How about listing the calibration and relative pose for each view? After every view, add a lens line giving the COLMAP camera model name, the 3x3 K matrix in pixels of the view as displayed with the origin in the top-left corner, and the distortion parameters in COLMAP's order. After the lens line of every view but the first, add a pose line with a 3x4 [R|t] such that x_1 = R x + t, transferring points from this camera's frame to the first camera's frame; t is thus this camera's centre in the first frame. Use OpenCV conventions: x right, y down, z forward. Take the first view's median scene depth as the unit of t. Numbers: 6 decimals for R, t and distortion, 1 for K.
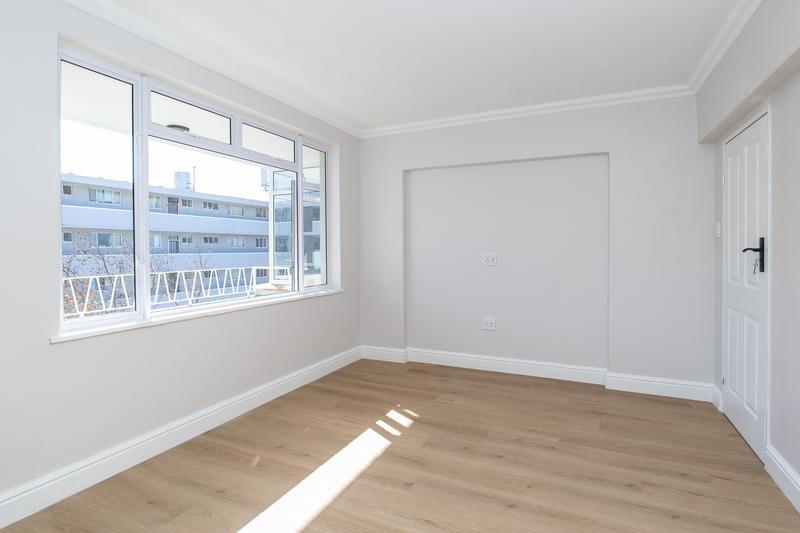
lens RADIAL K [[397.7, 0, 400.5], [0, 397.7, 254.9], [0, 0, 1]] dist [-0.004382, -0.001789]
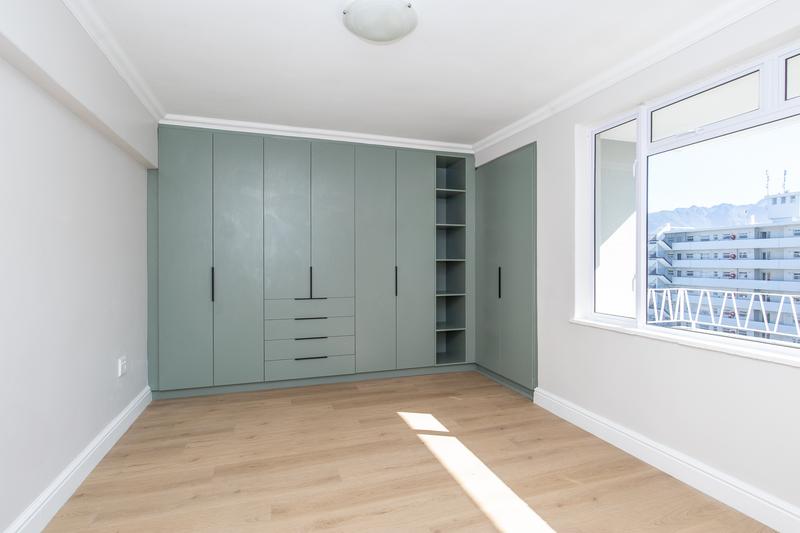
lens RADIAL K [[397.7, 0, 406.0], [0, 397.7, 263.8], [0, 0, 1]] dist [-0.004382, -0.001789]
pose [[-0.710721, 0.009725, -0.703406, 0.563015], [-0.006768, 0.999764, 0.020661, -0.031507], [0.703441, 0.019445, -0.710488, 1.289530]]
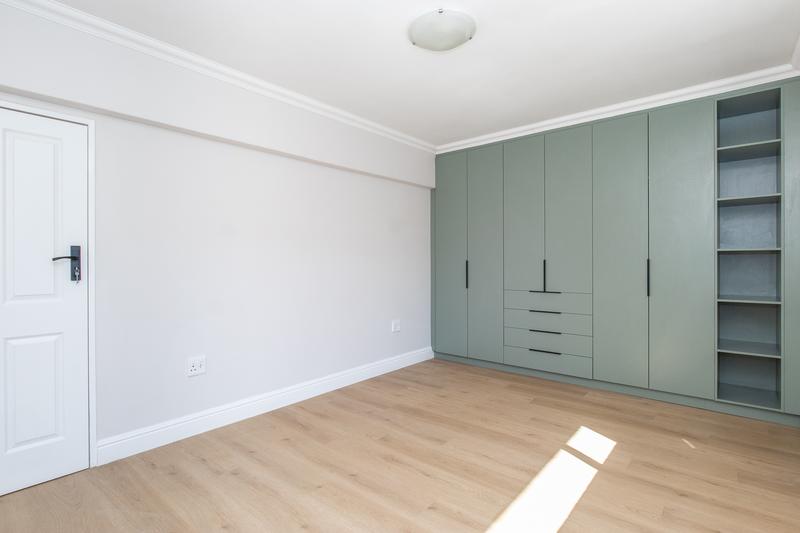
lens RADIAL K [[397.7, 0, 402.5], [0, 397.7, 262.6], [0, 0, 1]] dist [-0.004382, -0.001789]
pose [[-0.967698, 0.011369, 0.251857, -0.124891], [0.016556, 0.999692, 0.018487, -0.013542], [-0.251570, 0.022060, -0.967588, 1.567077]]
